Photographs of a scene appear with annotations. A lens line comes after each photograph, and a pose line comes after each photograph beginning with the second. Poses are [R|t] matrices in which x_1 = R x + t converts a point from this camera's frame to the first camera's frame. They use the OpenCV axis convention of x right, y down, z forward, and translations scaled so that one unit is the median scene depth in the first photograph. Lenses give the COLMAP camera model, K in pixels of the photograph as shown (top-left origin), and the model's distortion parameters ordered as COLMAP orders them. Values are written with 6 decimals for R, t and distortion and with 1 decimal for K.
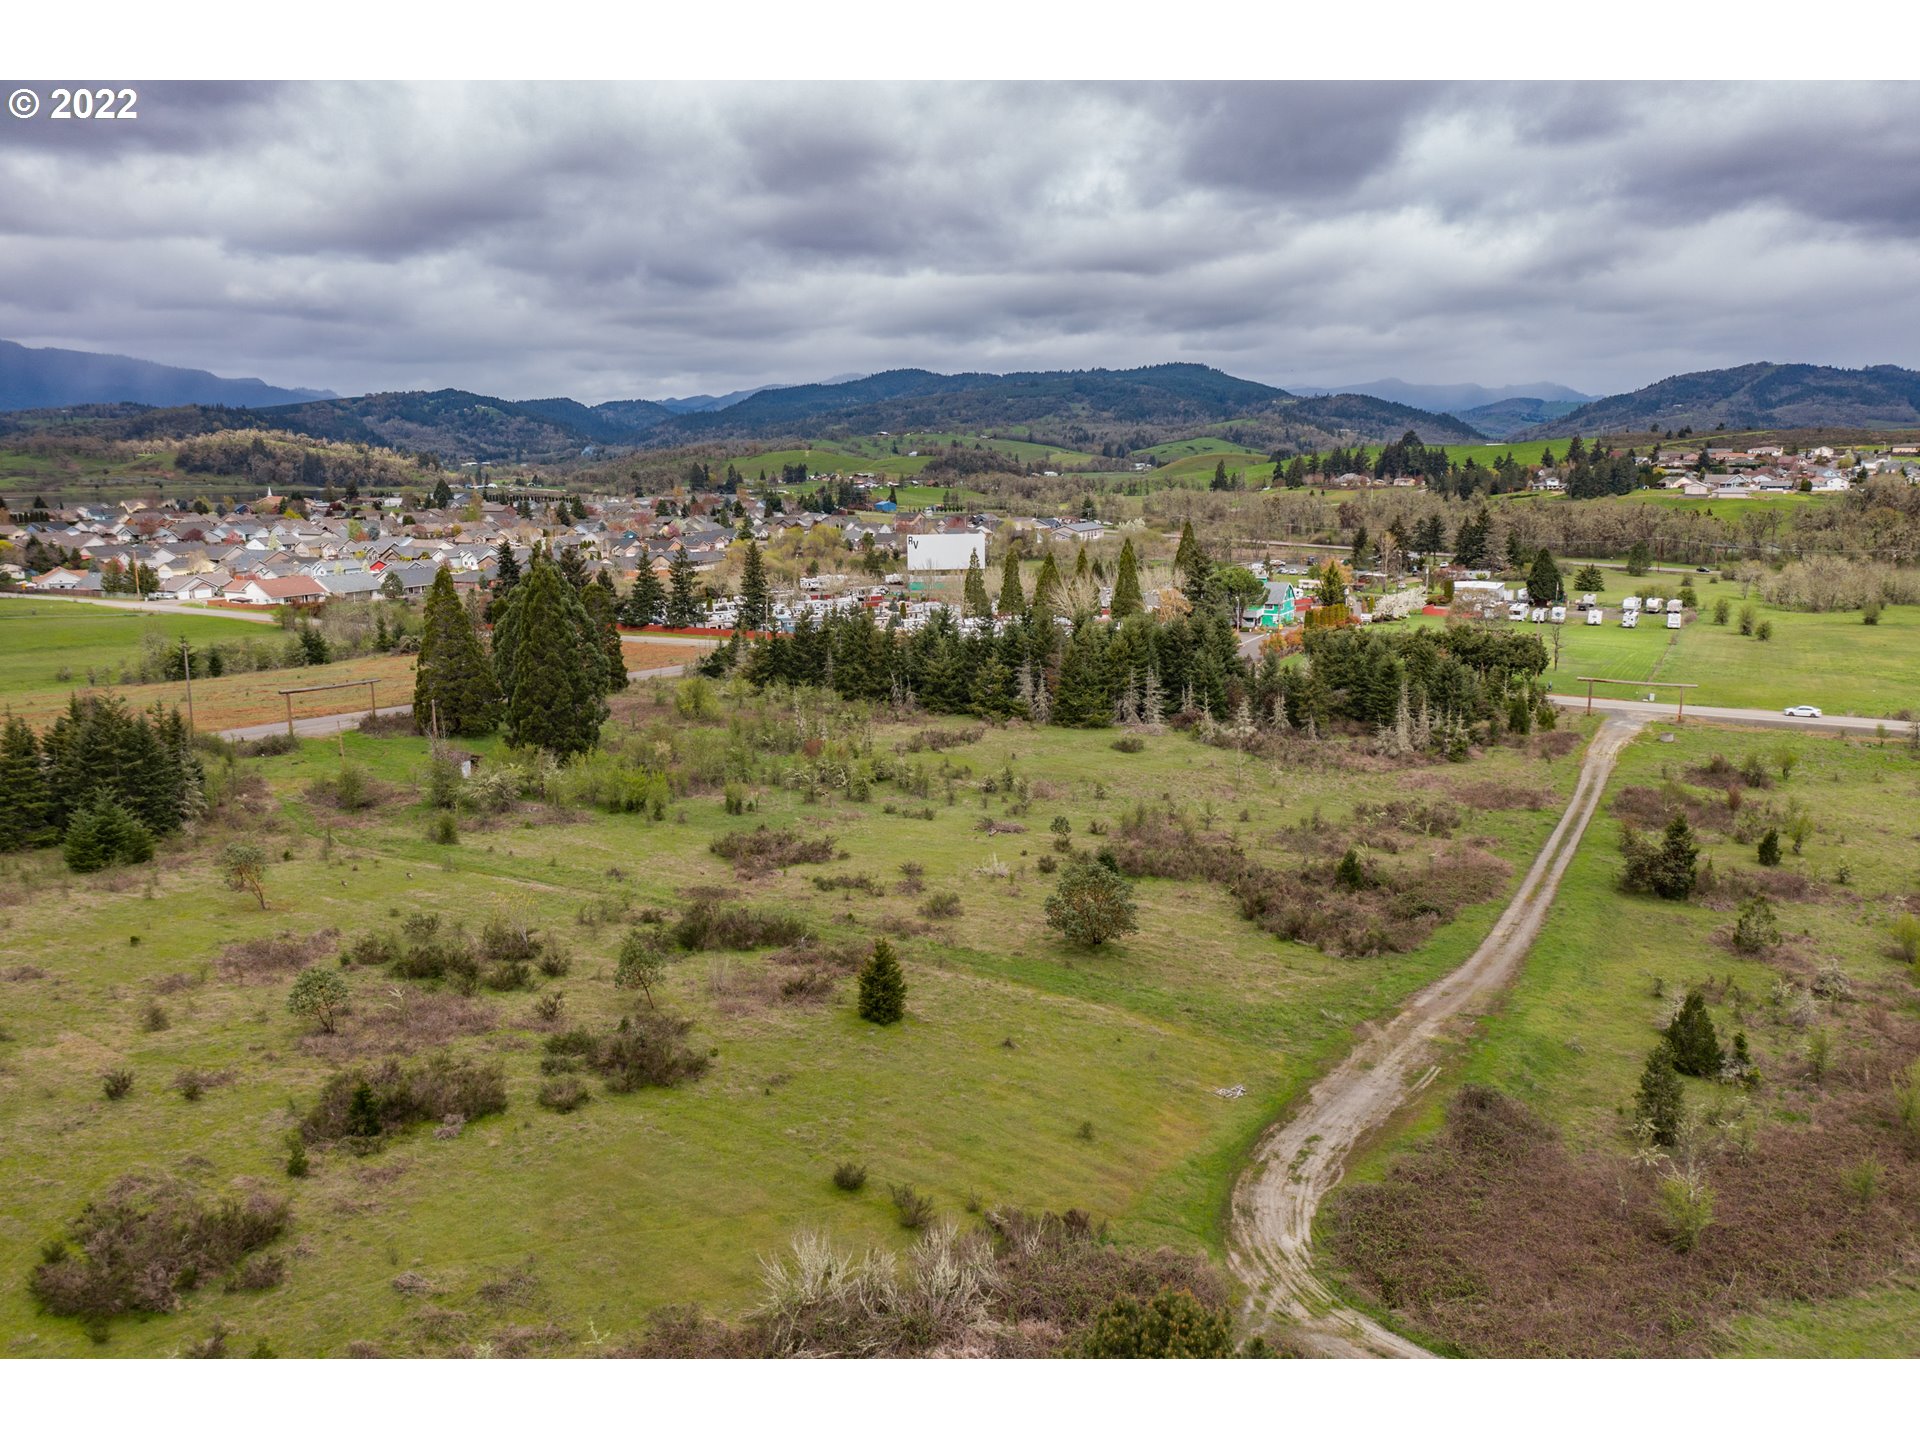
lens RADIAL K [[1498.8, 0, 960.0], [0, 1498.8, 720.0], [0, 0, 1]] dist [-0.017839, -0.004905]
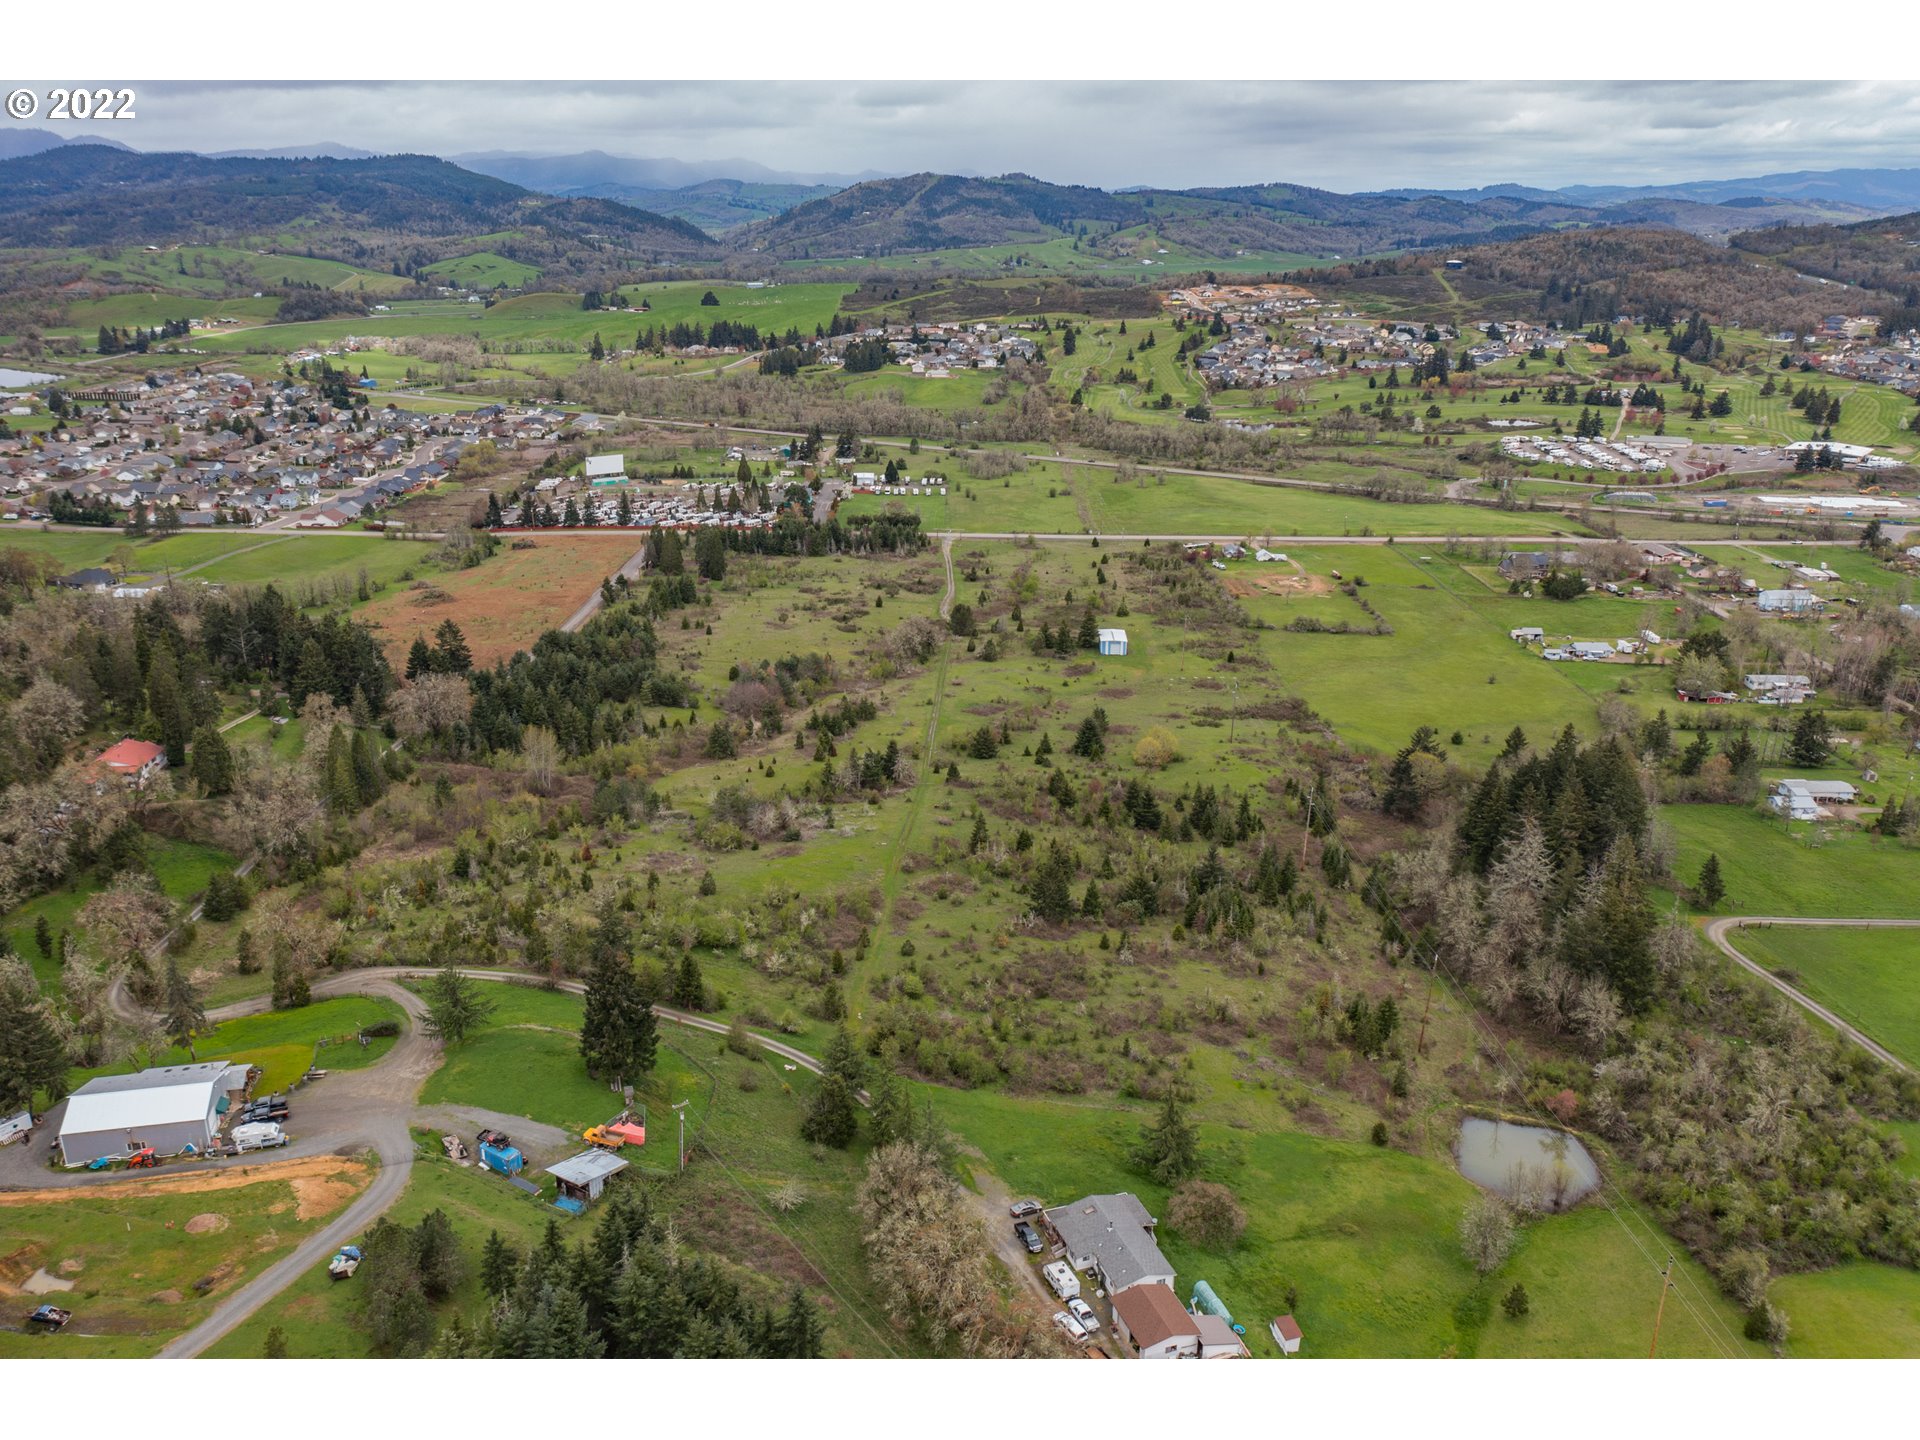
lens RADIAL K [[1501.6, 0, 960.0], [0, 1501.6, 720.0], [0, 0, 1]] dist [-0.032010, 0.031522]
pose [[0.872746, -0.140220, 0.467604, -0.484181], [0.068234, 0.983497, 0.167567, -0.066891], [-0.483383, -0.114337, 0.867910, -0.834741]]
